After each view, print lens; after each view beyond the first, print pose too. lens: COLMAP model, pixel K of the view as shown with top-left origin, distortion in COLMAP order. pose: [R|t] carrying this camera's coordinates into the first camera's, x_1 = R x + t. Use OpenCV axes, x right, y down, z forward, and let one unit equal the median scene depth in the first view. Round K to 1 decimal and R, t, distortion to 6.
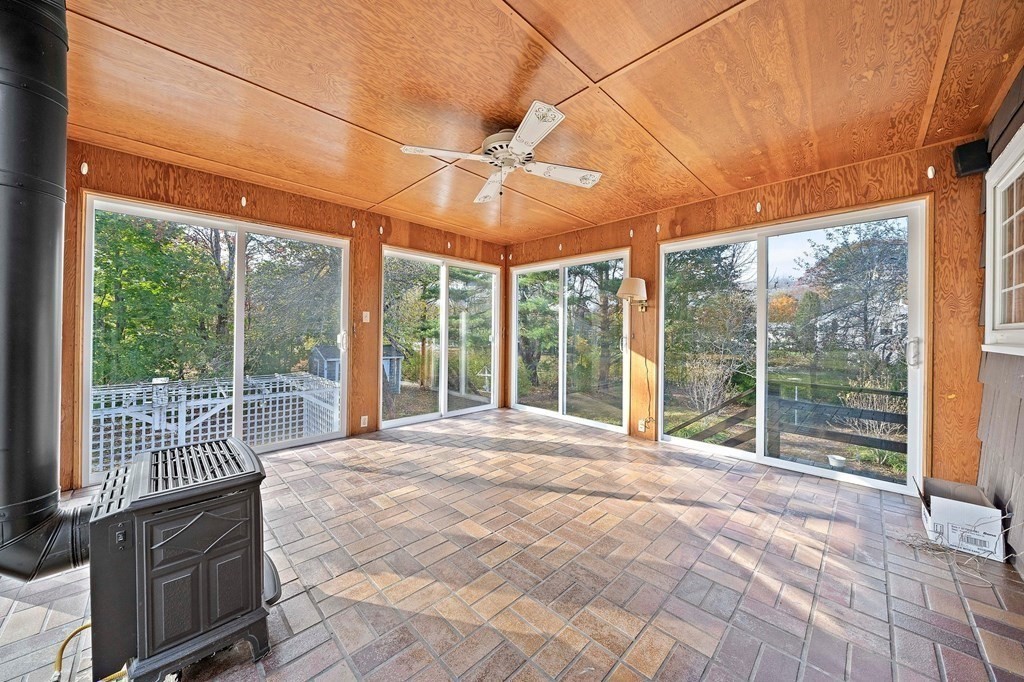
lens RADIAL K [[355.7, 0, 512.1], [0, 355.7, 333.1], [0, 0, 1]] dist [-0.004419, 0.000651]
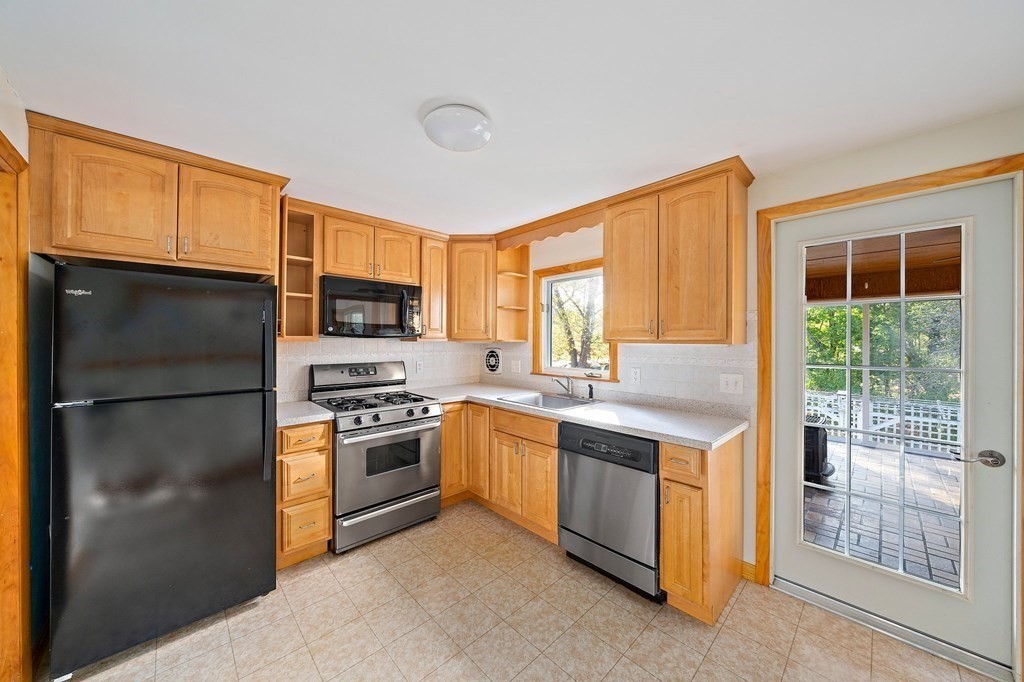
lens RADIAL K [[355.7, 0, 506.8], [0, 355.7, 337.6], [0, 0, 1]] dist [-0.004419, 0.000651]
pose [[-0.031796, -0.018585, -0.999322, 0.407128], [-0.000783, 0.999827, -0.018570, -0.051843], [0.999494, 0.000193, -0.031805, -0.257842]]
